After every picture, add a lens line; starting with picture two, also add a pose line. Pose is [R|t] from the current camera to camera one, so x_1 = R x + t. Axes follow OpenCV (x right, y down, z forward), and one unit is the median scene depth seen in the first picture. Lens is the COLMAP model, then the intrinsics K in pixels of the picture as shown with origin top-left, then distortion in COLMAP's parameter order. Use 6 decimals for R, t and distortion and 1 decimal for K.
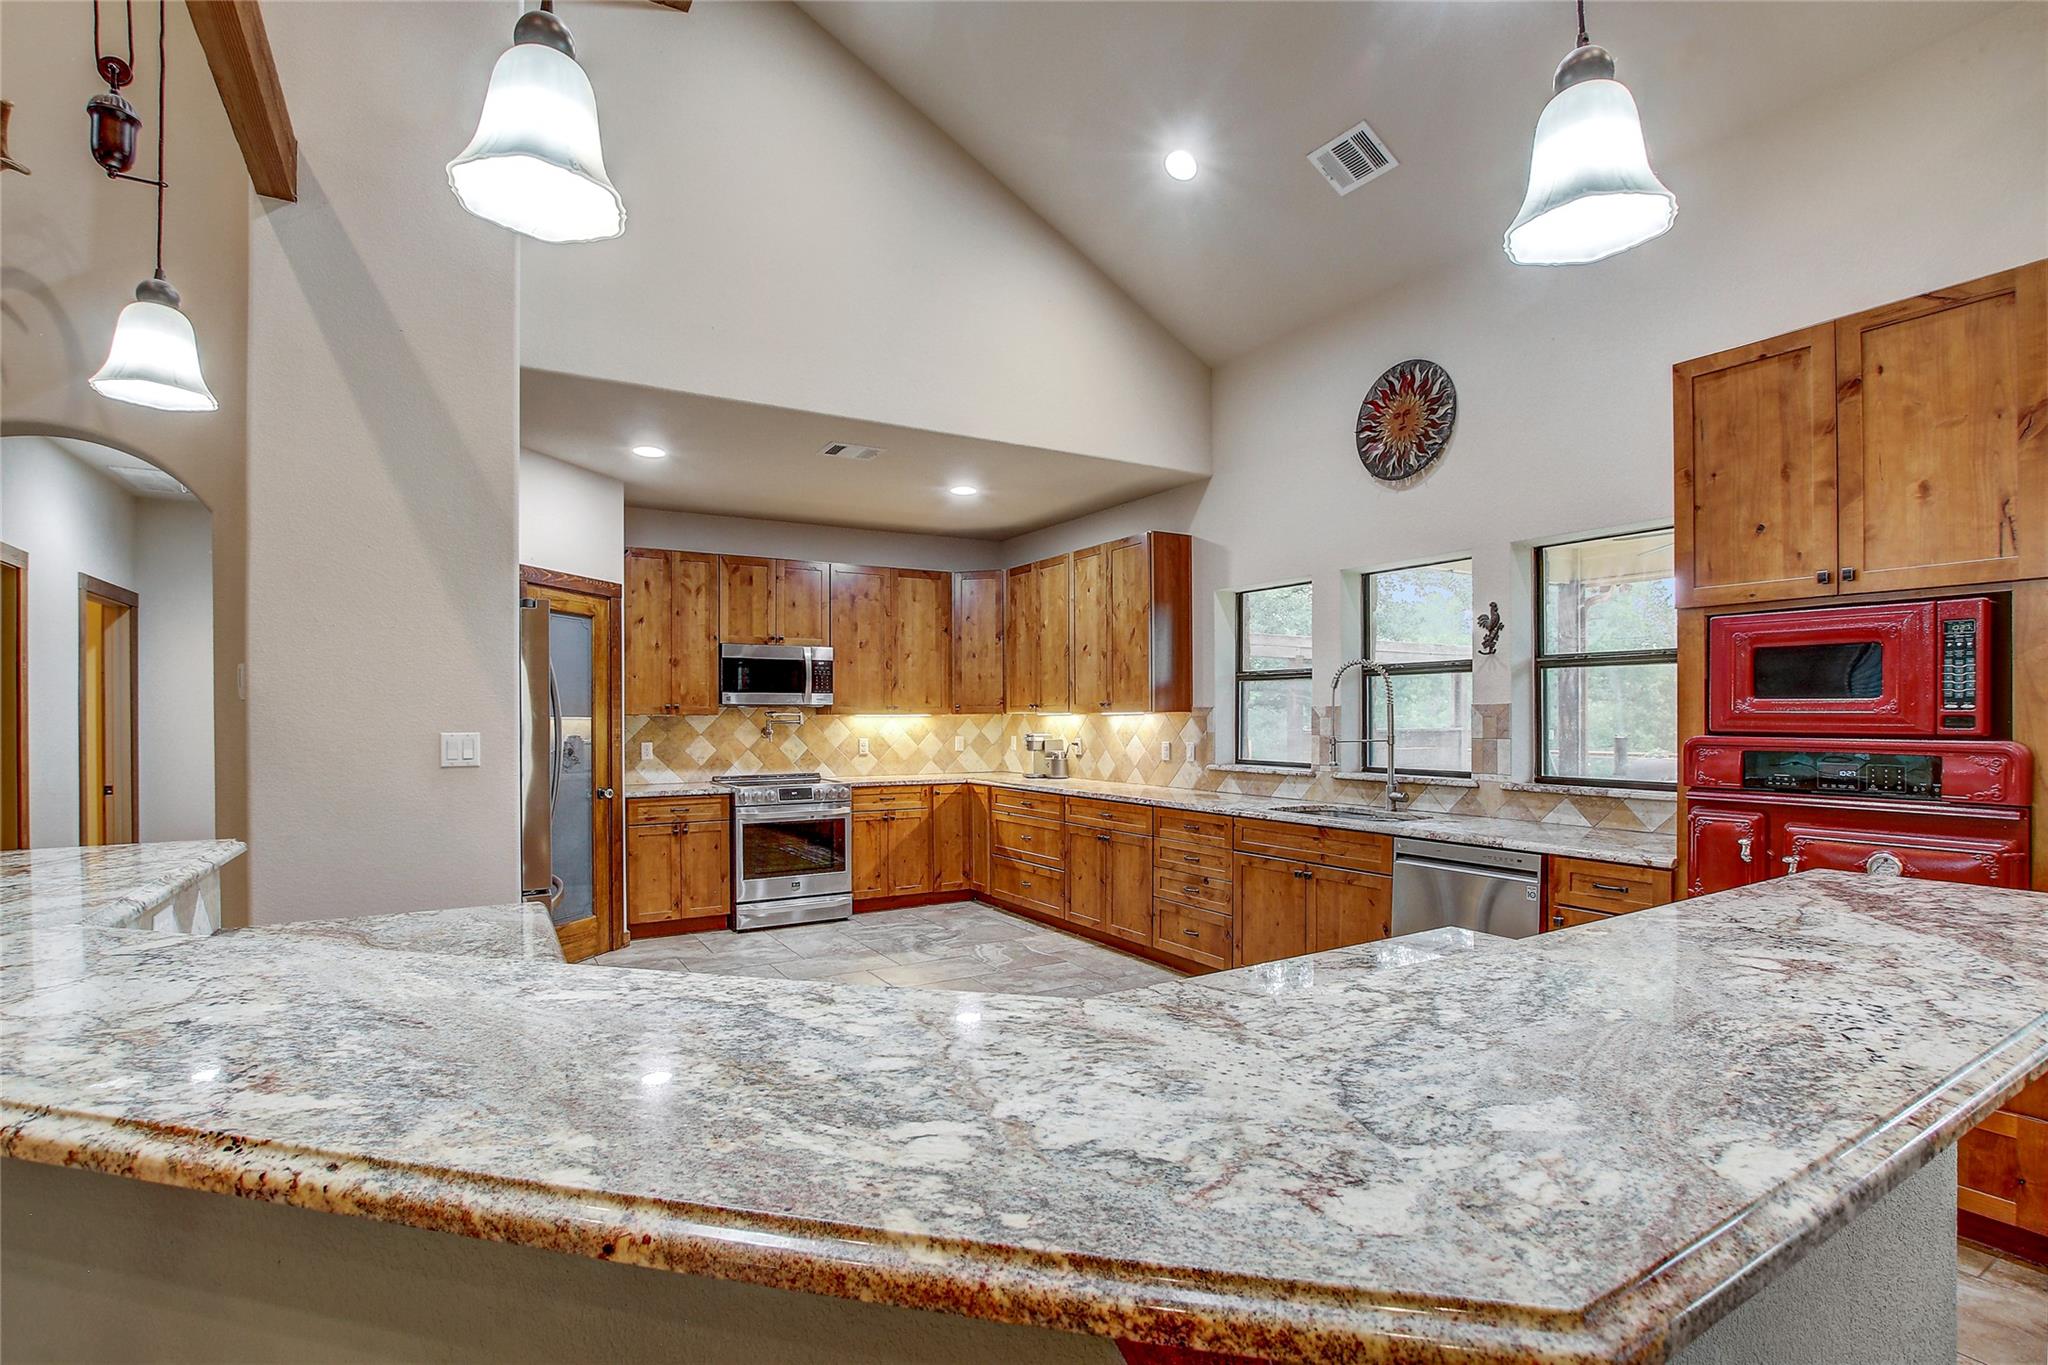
lens RADIAL K [[949.8, 0, 1030.6], [0, 949.8, 717.2], [0, 0, 1]] dist [-0.034372, 0.004958]
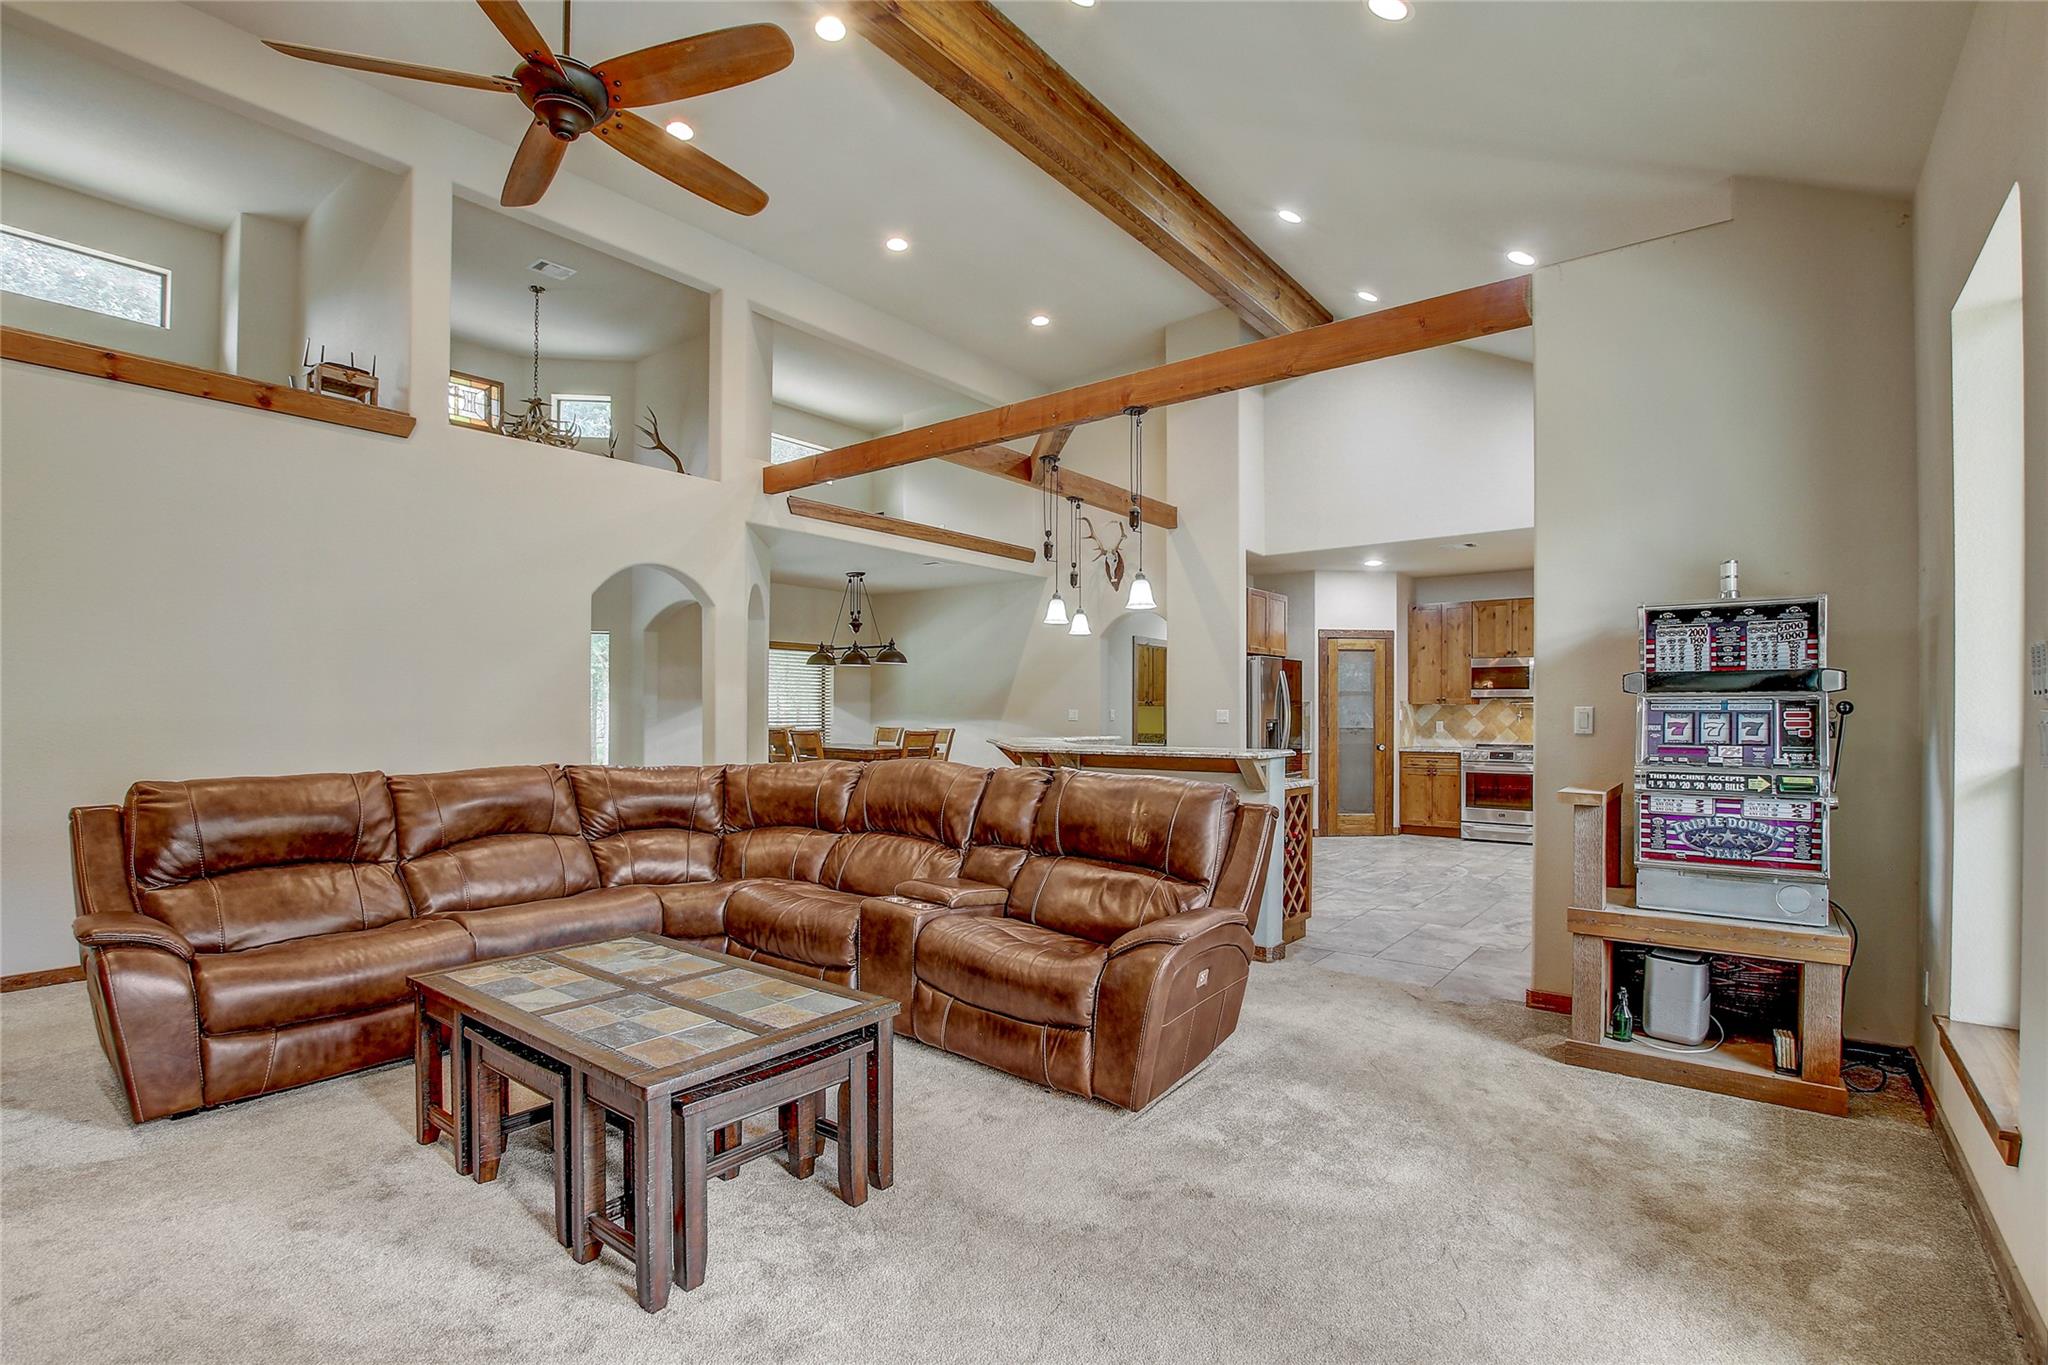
lens RADIAL K [[949.8, 0, 1032.5], [0, 949.8, 705.7], [0, 0, 1]] dist [-0.034372, 0.004958]
pose [[0.353831, -0.001303, -0.935308, 0.980413], [-0.003679, 0.999989, -0.002785, 0.008159], [0.935302, 0.004426, 0.353823, -0.263686]]
